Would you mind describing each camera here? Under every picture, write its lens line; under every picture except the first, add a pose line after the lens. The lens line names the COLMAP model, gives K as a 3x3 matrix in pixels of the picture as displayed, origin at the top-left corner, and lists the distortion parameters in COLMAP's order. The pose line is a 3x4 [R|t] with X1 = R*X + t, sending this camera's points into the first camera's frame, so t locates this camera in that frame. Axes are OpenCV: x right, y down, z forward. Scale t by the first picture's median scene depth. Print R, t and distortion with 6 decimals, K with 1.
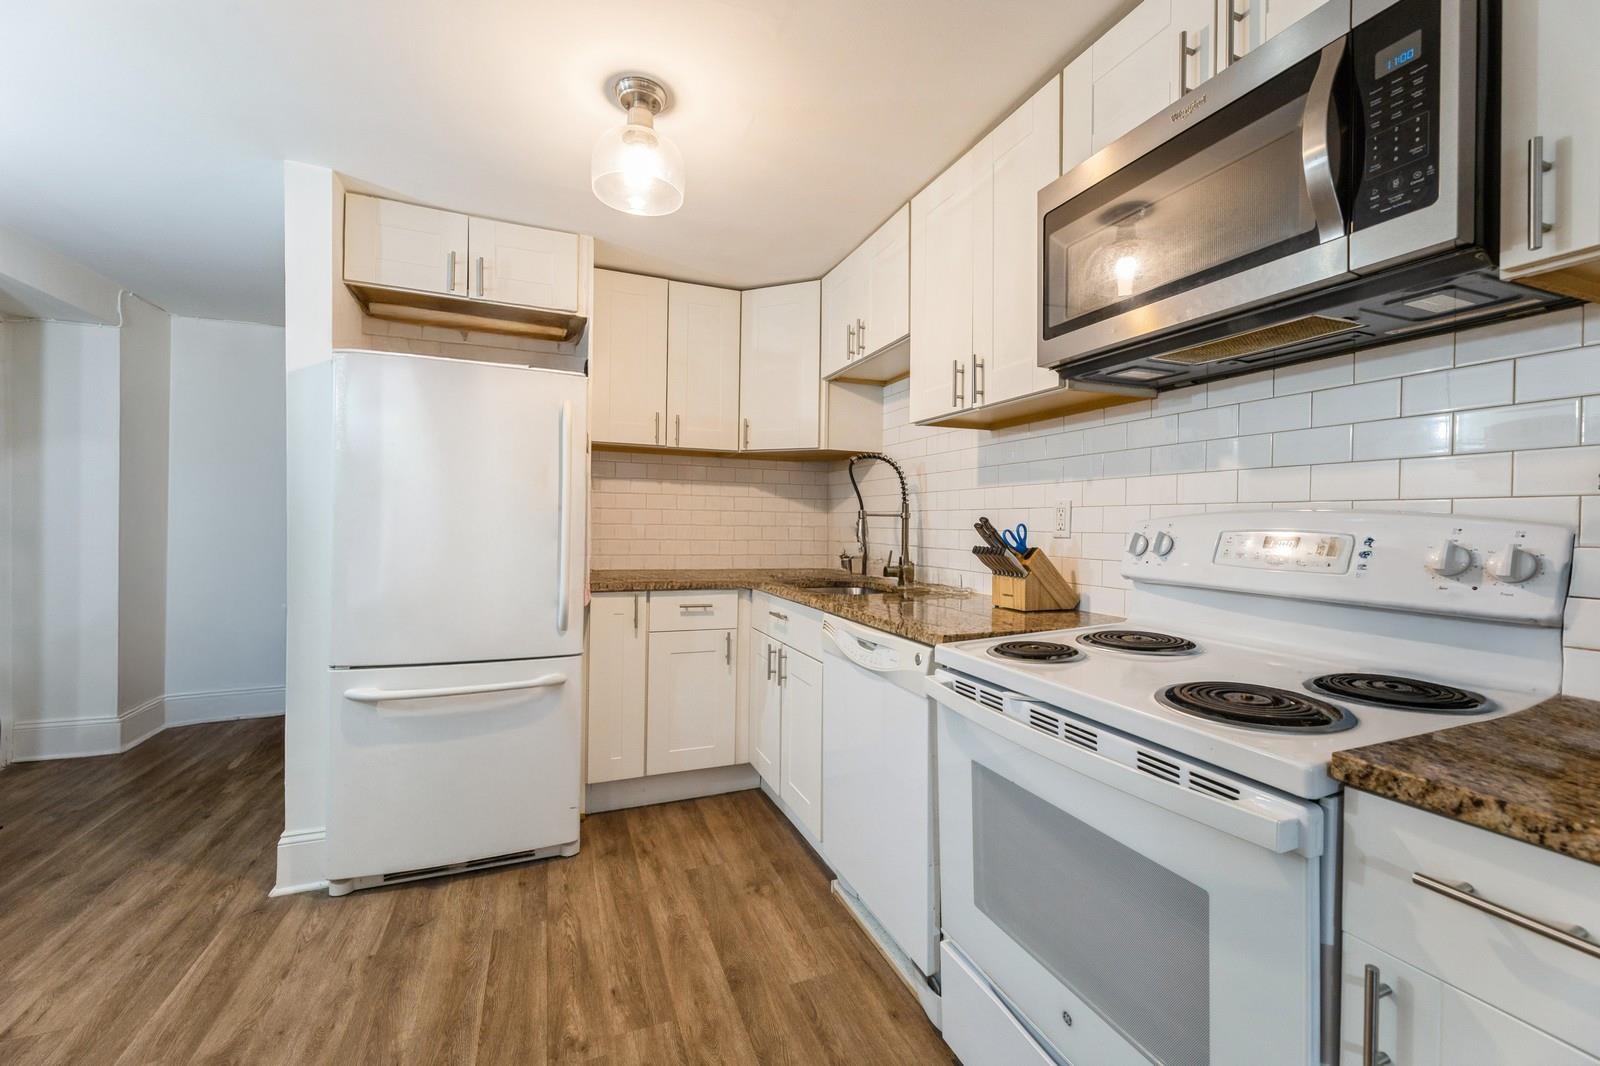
lens RADIAL K [[648.8, 0, 803.1], [0, 648.8, 526.4], [0, 0, 1]] dist [-0.000058, -0.001594]
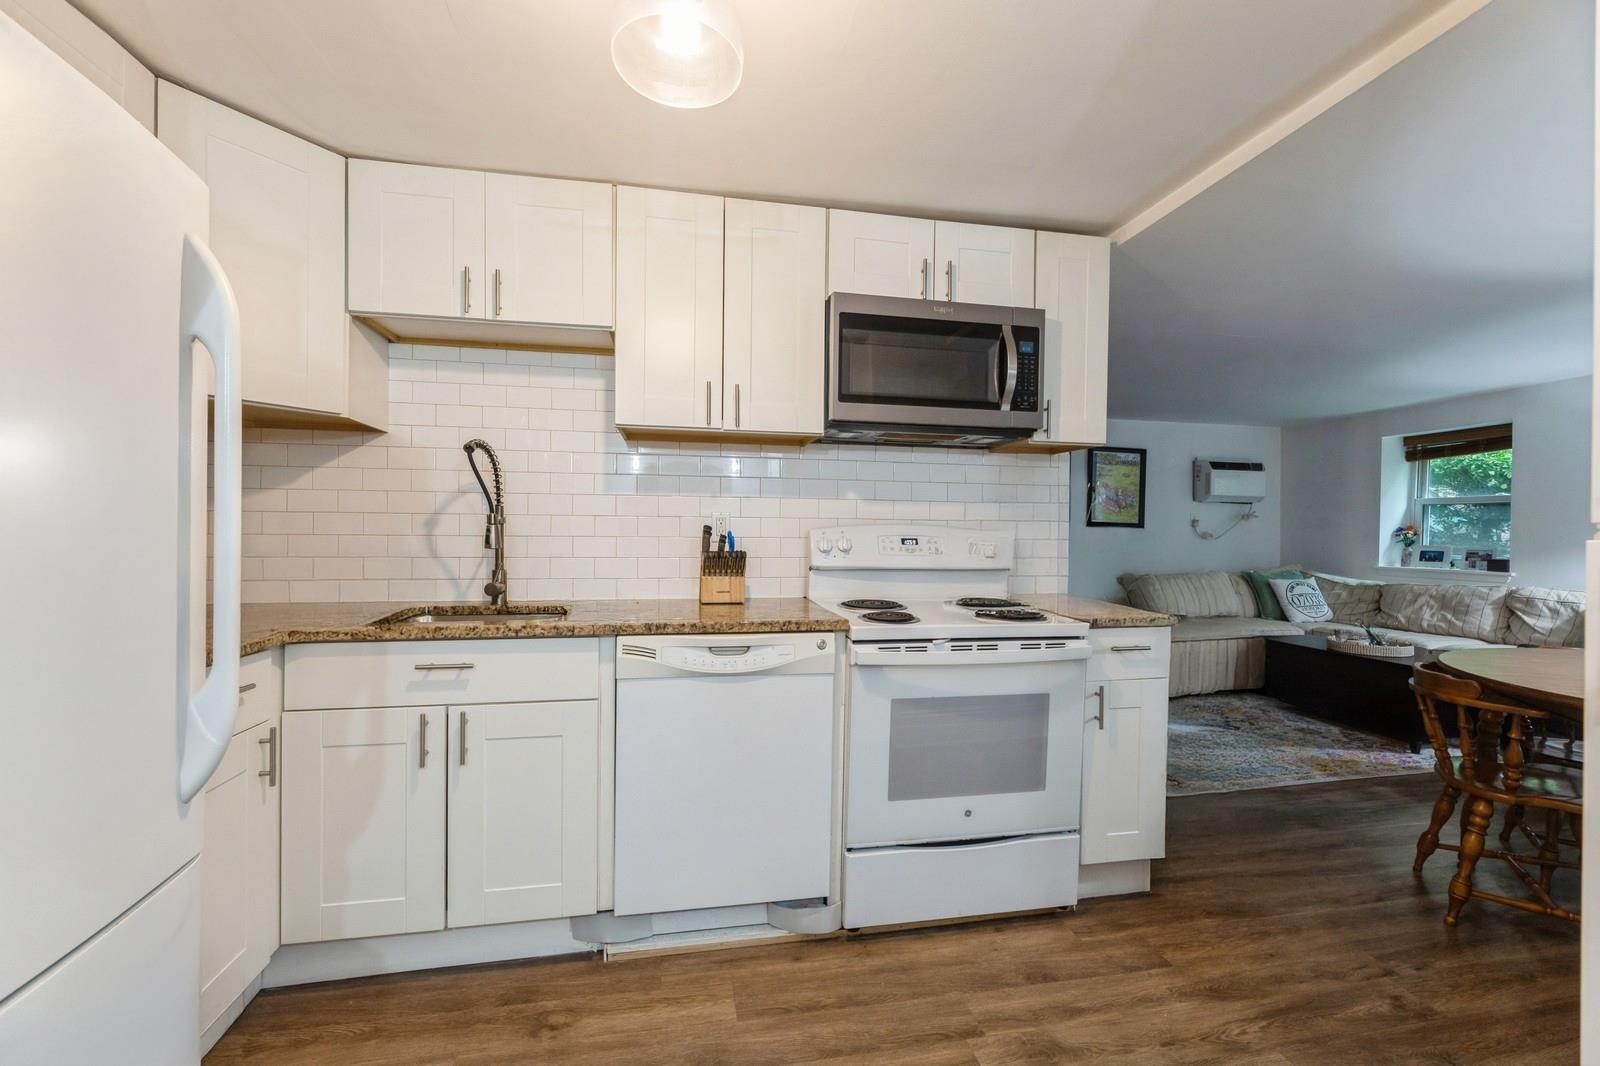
lens RADIAL K [[648.8, 0, 786.1], [0, 648.8, 537.3], [0, 0, 1]] dist [-0.000058, -0.001594]
pose [[0.190004, -0.014926, 0.981670, -0.926538], [-0.002058, 0.999876, 0.015601, -0.012865], [-0.981781, -0.004985, 0.189950, 0.756630]]
